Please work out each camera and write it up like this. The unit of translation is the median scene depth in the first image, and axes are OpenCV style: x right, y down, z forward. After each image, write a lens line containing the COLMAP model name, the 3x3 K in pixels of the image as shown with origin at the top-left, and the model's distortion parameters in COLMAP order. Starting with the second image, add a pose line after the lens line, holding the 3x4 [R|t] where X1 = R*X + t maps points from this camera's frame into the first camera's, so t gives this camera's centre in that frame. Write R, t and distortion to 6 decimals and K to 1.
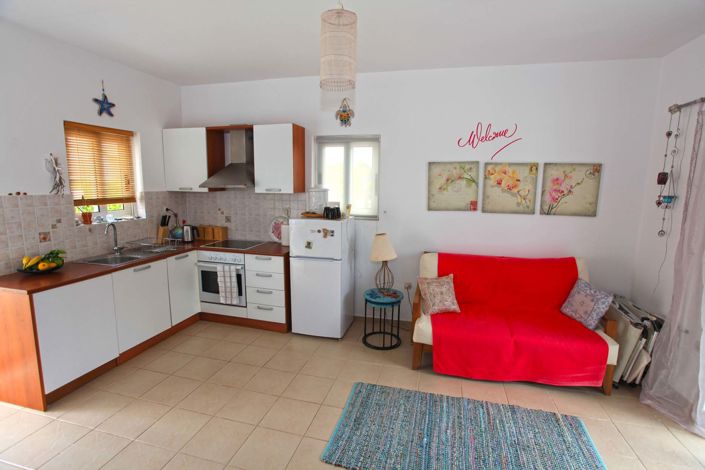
lens RADIAL K [[345.3, 0, 352.5], [0, 345.3, 235.0], [0, 0, 1]] dist [-0.064197, 0.027342]
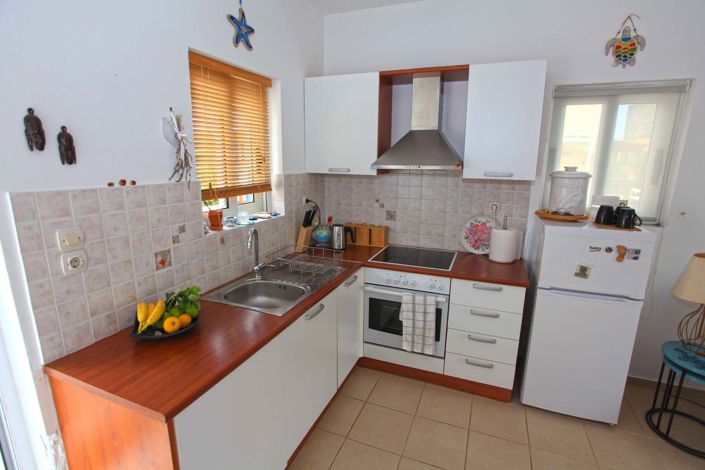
lens RADIAL K [[345.3, 0, 352.5], [0, 345.3, 235.0], [0, 0, 1]] dist [-0.064197, 0.027342]
pose [[0.991989, 0.023967, -0.124028, -0.414702], [-0.016039, 0.997787, 0.064530, -0.059230], [0.125300, -0.062023, 0.990178, 0.368434]]
